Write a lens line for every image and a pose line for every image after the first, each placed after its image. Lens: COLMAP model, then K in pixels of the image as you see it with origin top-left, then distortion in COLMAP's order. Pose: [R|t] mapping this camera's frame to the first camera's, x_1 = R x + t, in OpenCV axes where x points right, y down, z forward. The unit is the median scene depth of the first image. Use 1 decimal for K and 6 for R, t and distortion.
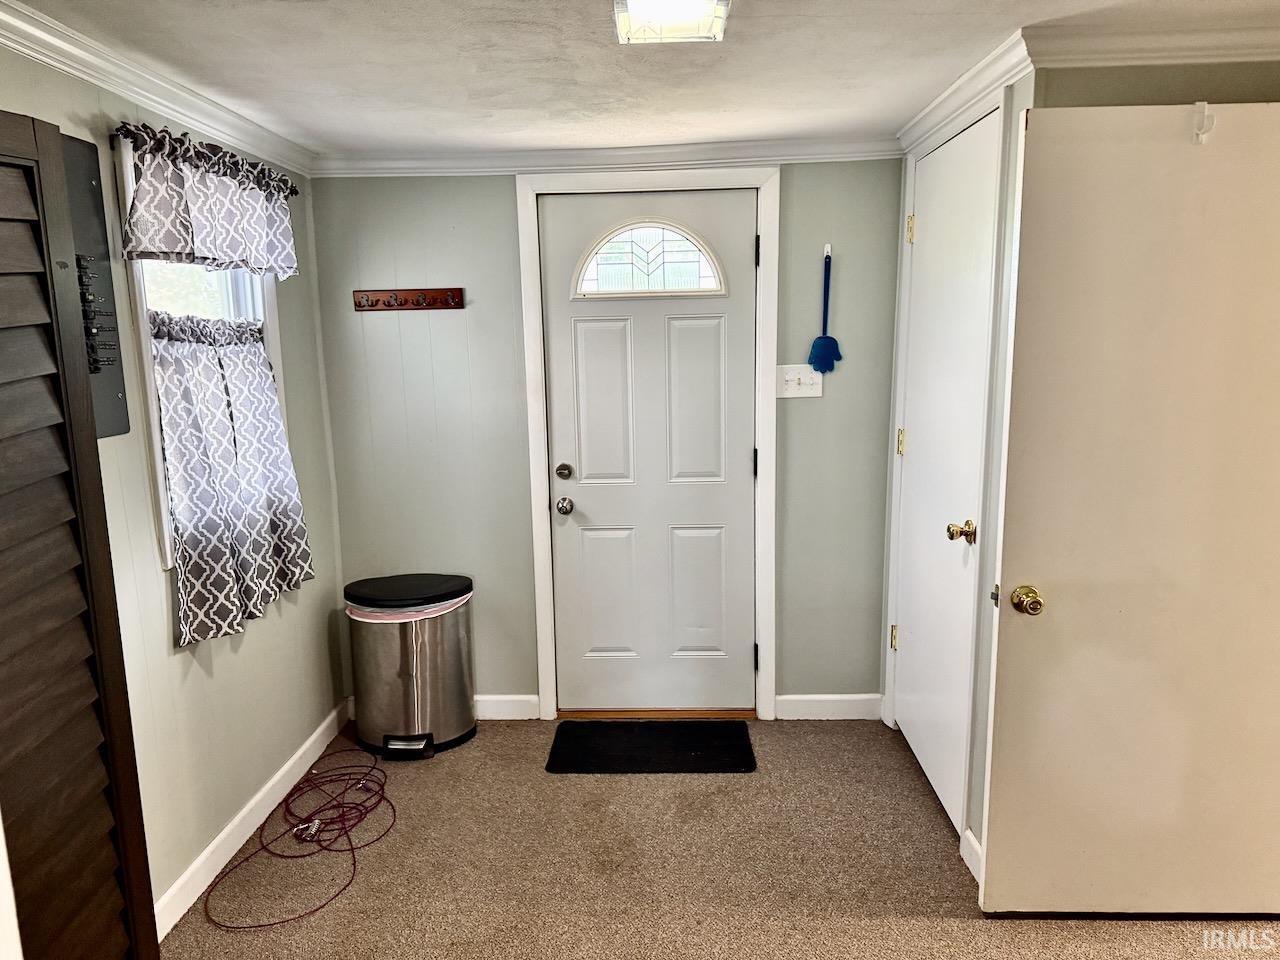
lens RADIAL K [[894.0, 0, 635.6], [0, 894.0, 482.0], [0, 0, 1]] dist [0.055804, -0.075677]
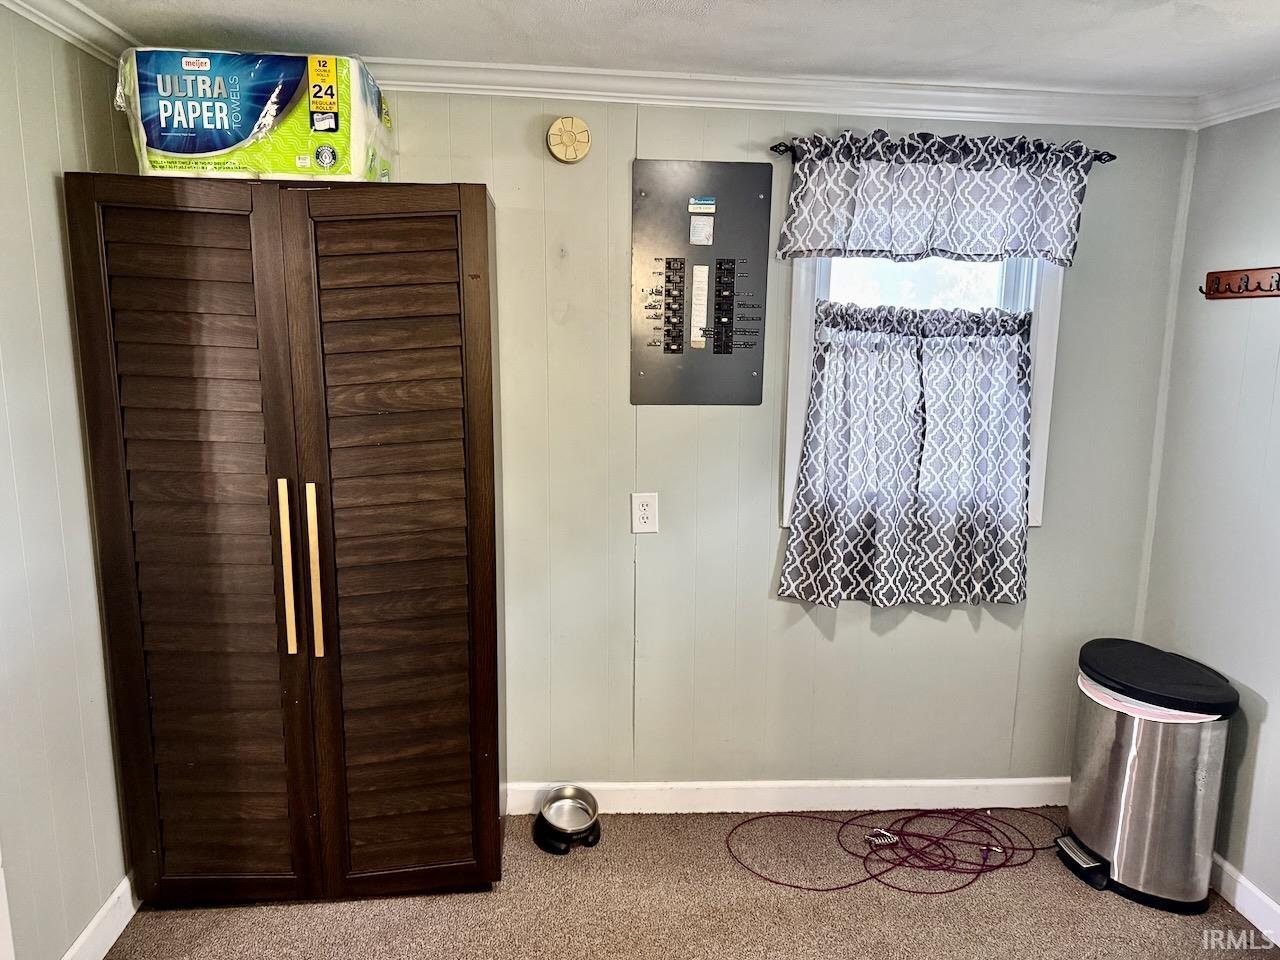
lens RADIAL K [[894.0, 0, 633.8], [0, 894.0, 476.4], [0, 0, 1]] dist [0.055804, -0.075677]
pose [[0.117532, 0.197889, -0.973153, 0.538843], [-0.181136, 0.967777, 0.174920, -0.126522], [0.976410, 0.155714, 0.149589, 0.608035]]
